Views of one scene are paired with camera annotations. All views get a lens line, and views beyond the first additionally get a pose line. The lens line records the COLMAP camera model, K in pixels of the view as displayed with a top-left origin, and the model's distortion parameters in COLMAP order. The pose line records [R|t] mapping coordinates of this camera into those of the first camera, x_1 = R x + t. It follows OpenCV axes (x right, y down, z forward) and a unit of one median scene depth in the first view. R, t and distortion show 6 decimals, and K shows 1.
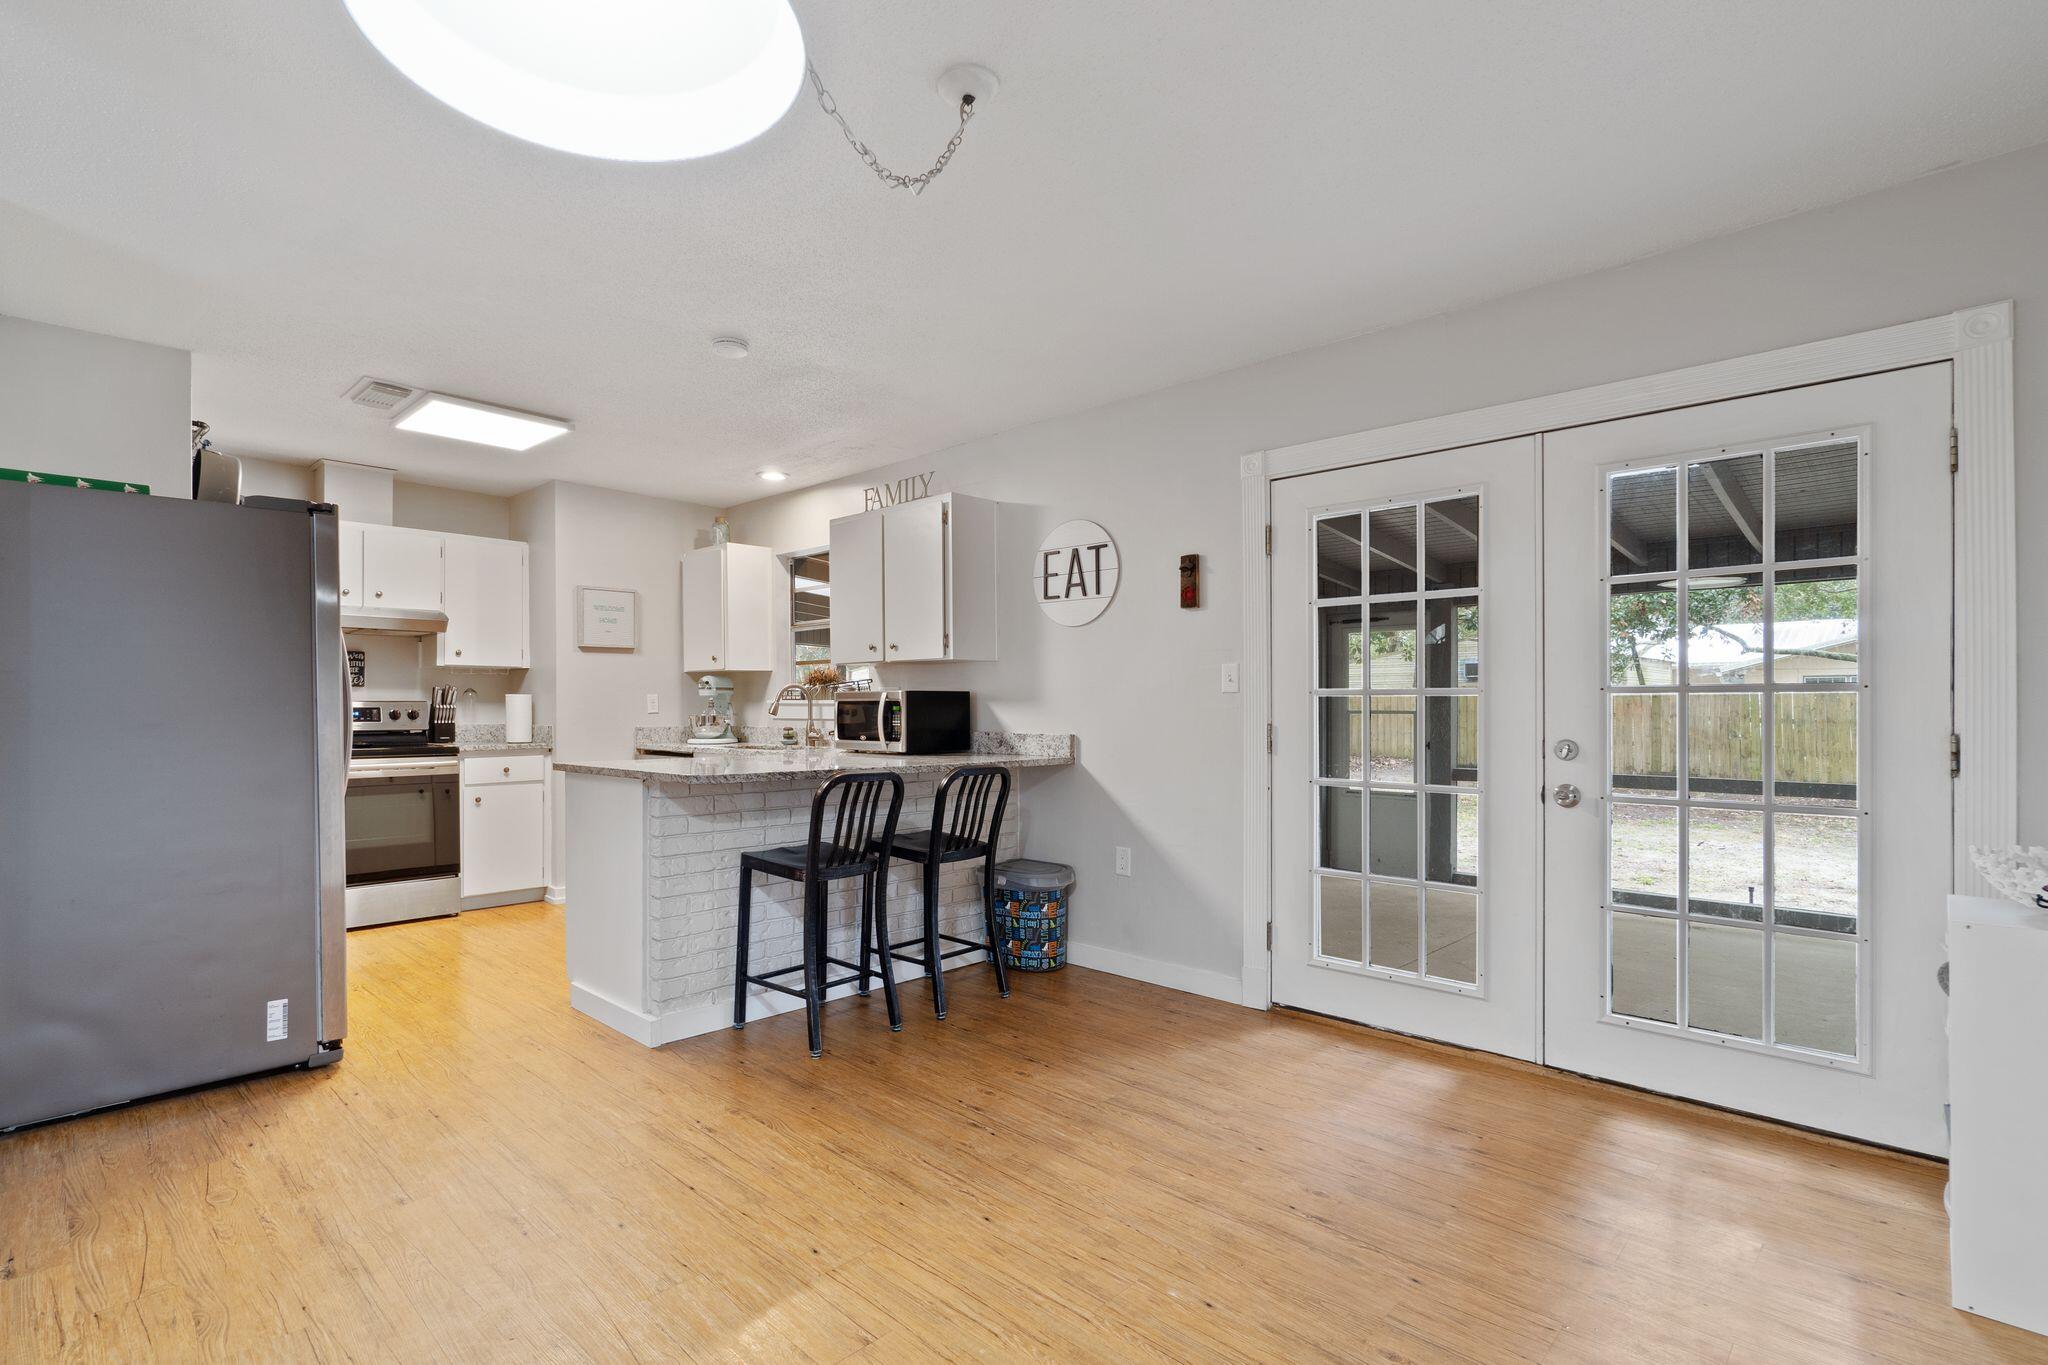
lens RADIAL K [[973.2, 0, 939.3], [0, 973.2, 693.3], [0, 0, 1]] dist [0.001902, 0.000216]
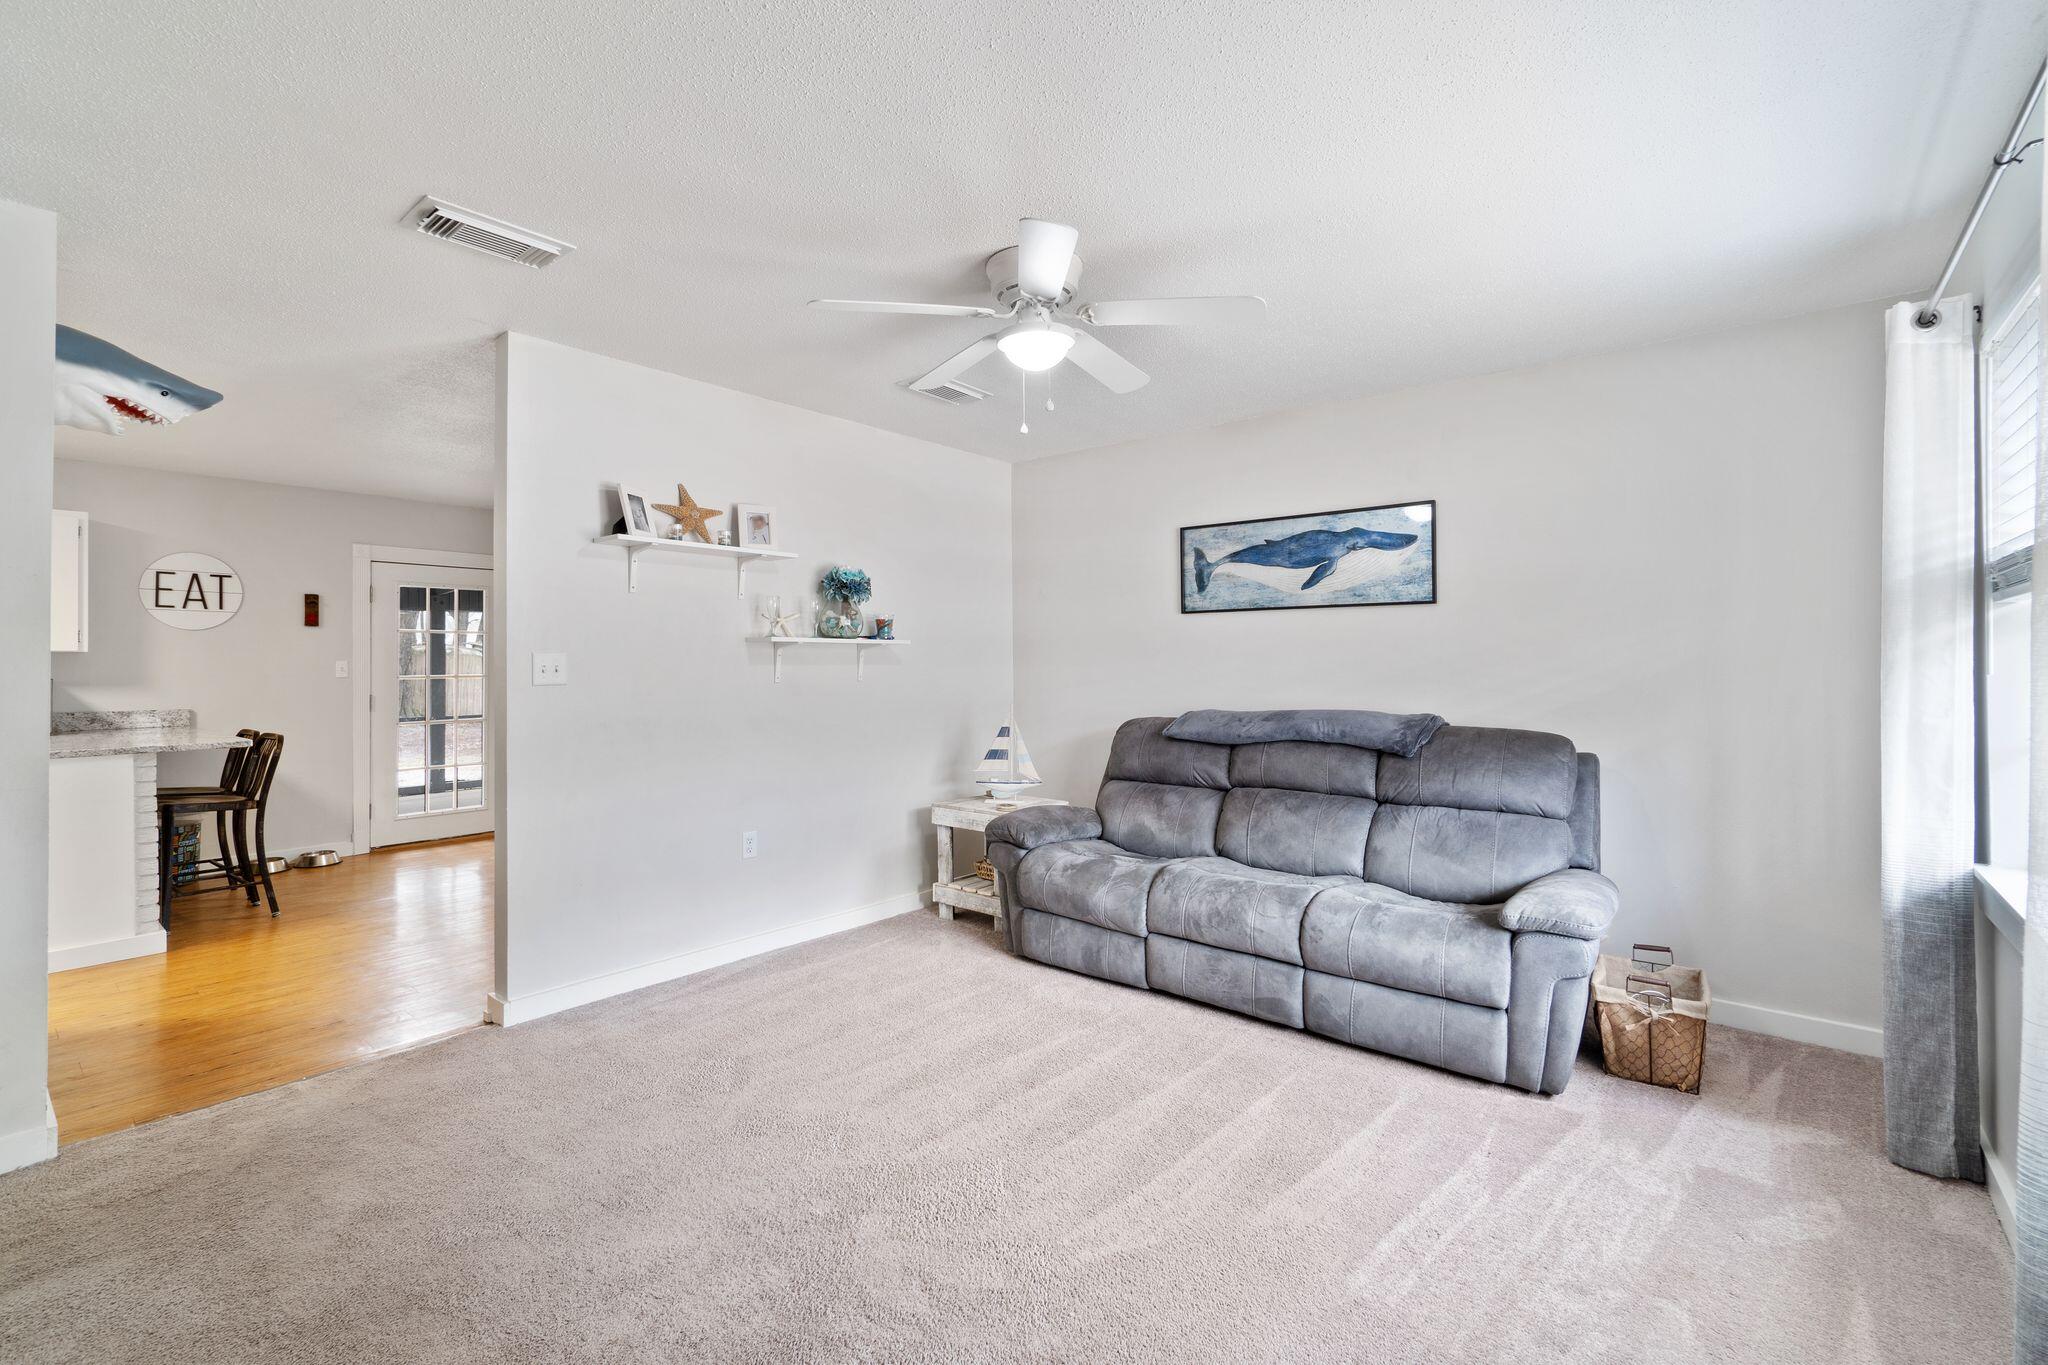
lens RADIAL K [[900.7, 0, 1015.6], [0, 900.7, 652.6], [0, 0, 1]] dist [-0.001546, 0.000870]
pose [[-0.109244, 0.014357, 0.993911, -1.380043], [-0.005432, 0.999872, -0.015041, -0.026794], [-0.994000, -0.007042, -0.109152, -0.014506]]
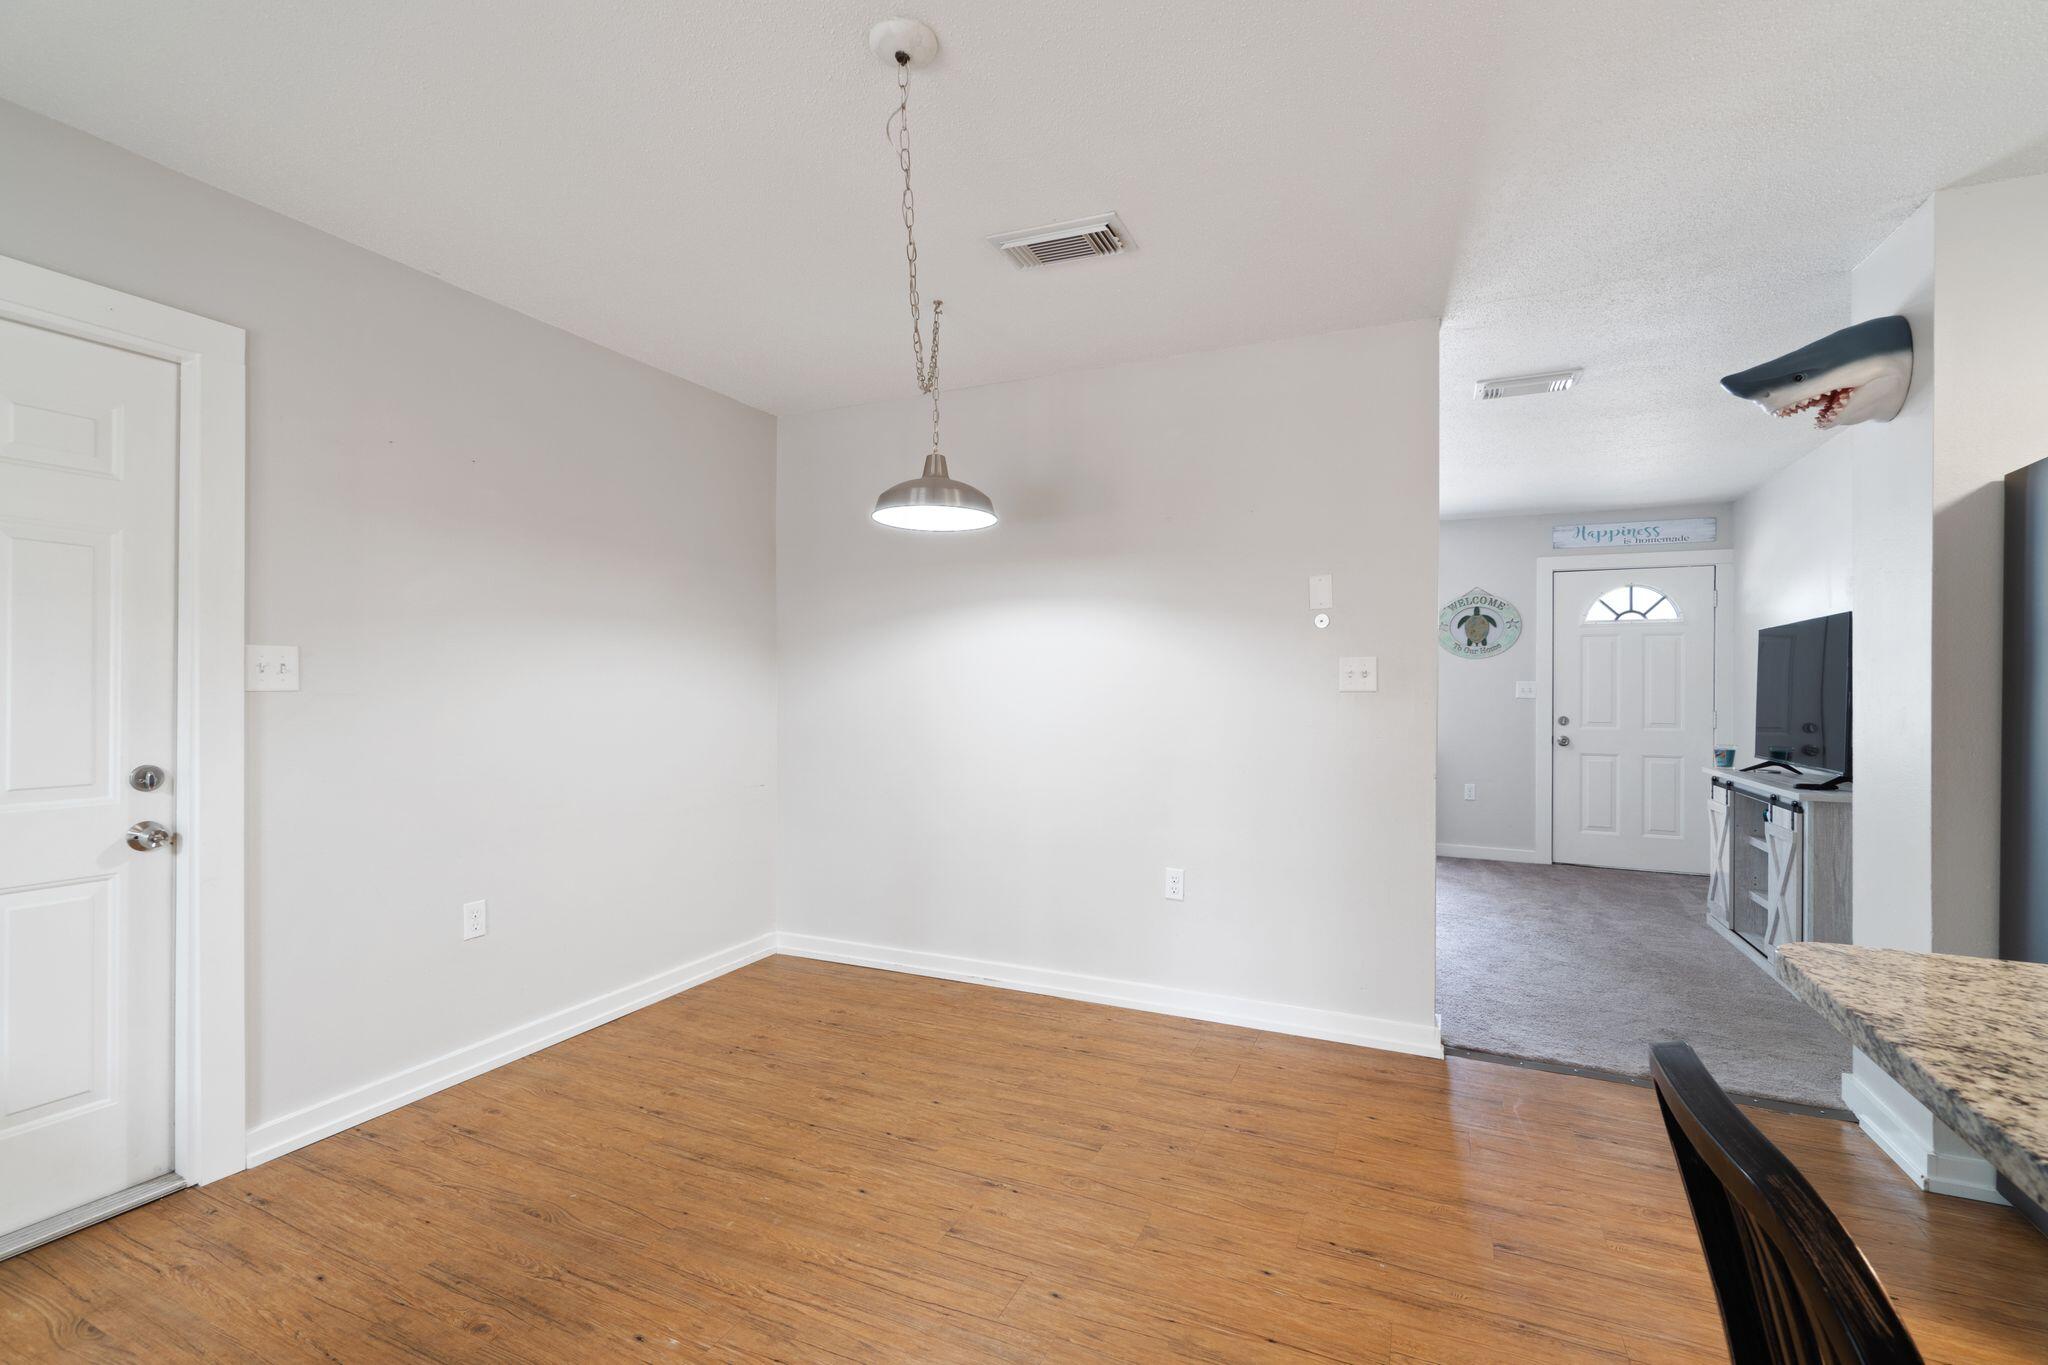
lens RADIAL K [[900.7, 0, 1013.6], [0, 900.7, 683.7], [0, 0, 1]] dist [-0.001546, 0.000870]
pose [[-0.931722, -0.000687, -0.363172, 0.123344], [0.002102, 0.999971, -0.007283, -0.009917], [0.363166, -0.007549, -0.931694, 0.959599]]
